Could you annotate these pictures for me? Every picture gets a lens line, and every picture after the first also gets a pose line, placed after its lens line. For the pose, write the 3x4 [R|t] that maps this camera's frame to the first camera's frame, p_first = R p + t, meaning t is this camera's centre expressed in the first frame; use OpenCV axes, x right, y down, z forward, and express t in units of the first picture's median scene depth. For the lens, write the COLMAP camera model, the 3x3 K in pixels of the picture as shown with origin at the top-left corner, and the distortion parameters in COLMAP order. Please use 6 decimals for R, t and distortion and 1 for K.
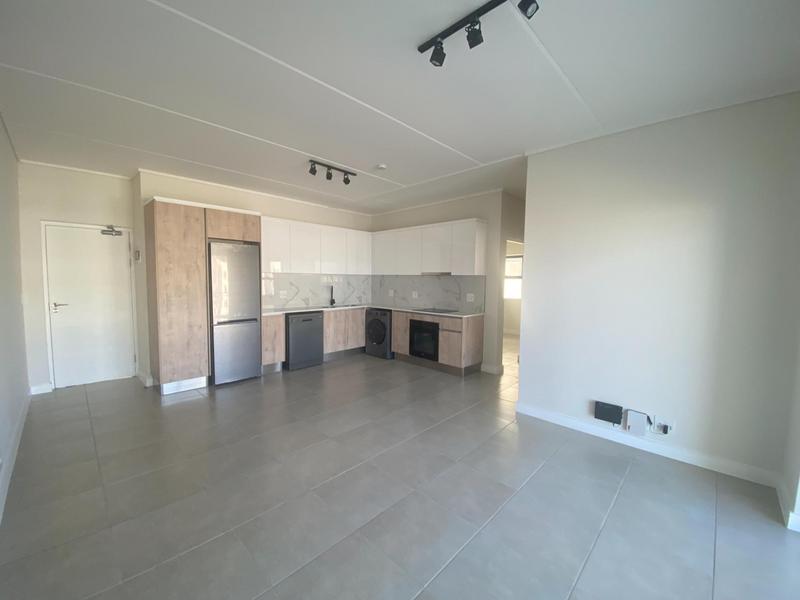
lens RADIAL K [[320.5, 0, 404.5], [0, 320.5, 300.9], [0, 0, 1]] dist [-0.009557, -0.003469]
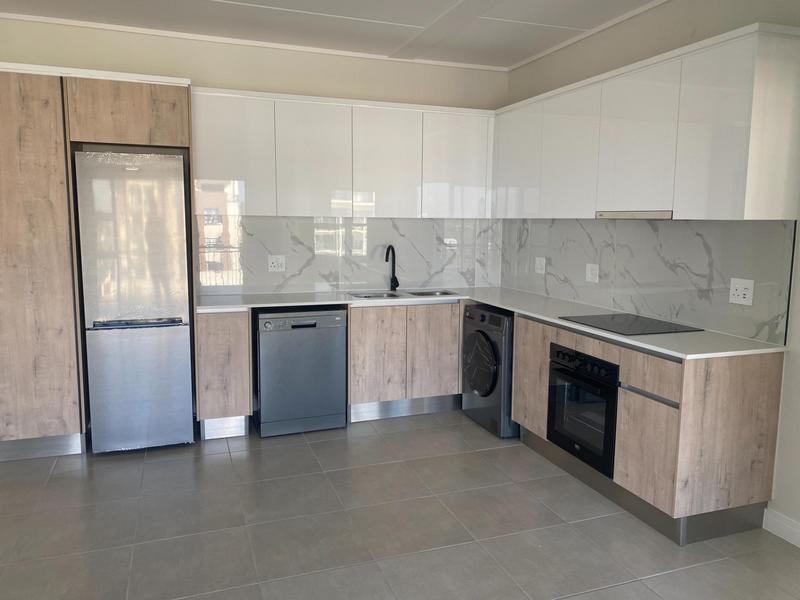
lens RADIAL K [[615.0, 0, 398.6], [0, 615.0, 298.8], [0, 0, 1]] dist [0.005723, -0.023065]
pose [[0.894562, 0.053942, -0.443678, 0.179815], [-0.029858, 0.997685, 0.061097, -0.031243], [0.445946, -0.041408, 0.894101, 0.326170]]
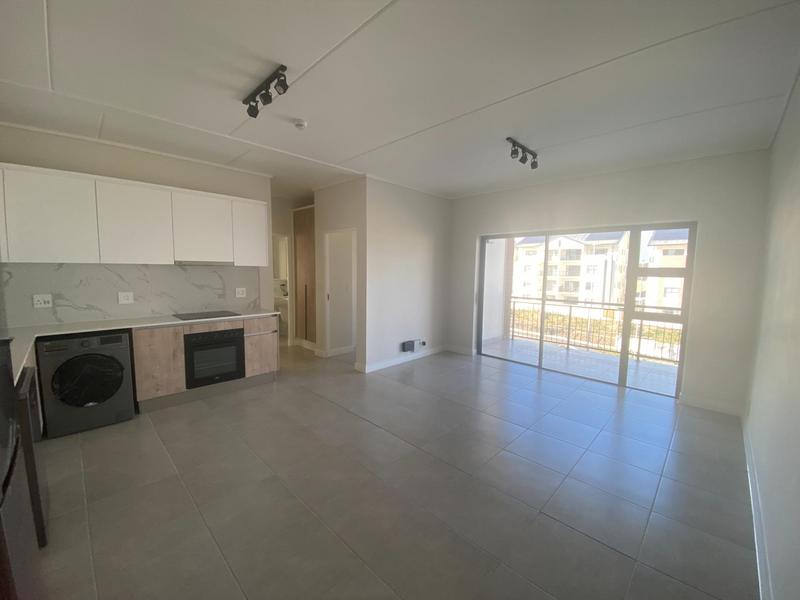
lens RADIAL K [[320.5, 0, 402.5], [0, 320.5, 298.9], [0, 0, 1]] dist [-0.009557, -0.003469]
pose [[-0.004970, -0.107046, 0.994242, -0.656413], [0.052806, 0.992839, 0.107159, -0.063335], [-0.998592, 0.053034, 0.000718, 0.598113]]
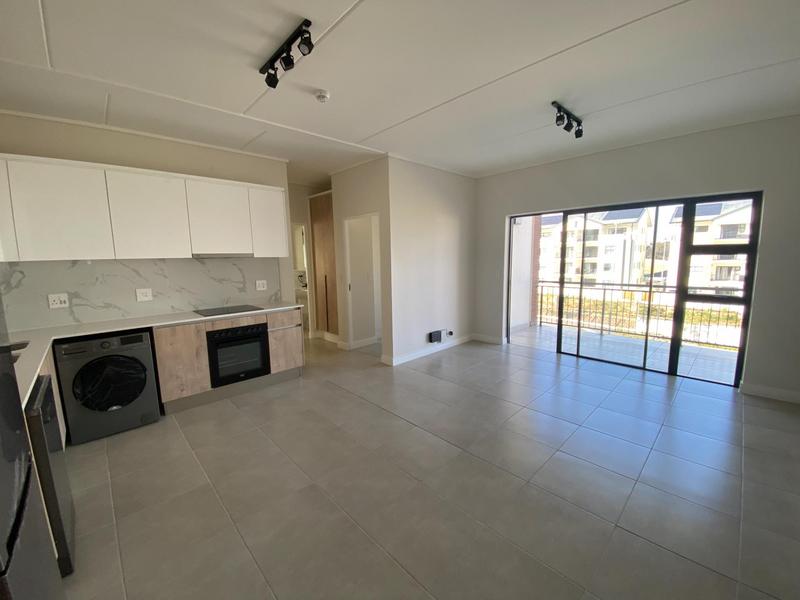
lens RADIAL K [[320.5, 0, 401.5], [0, 320.5, 298.0], [0, 0, 1]] dist [-0.009557, -0.003469]
pose [[0.027760, -0.144131, 0.989169, -0.602391], [0.085702, 0.986250, 0.141300, -0.064010], [-0.995934, 0.080851, 0.039731, 0.644579]]
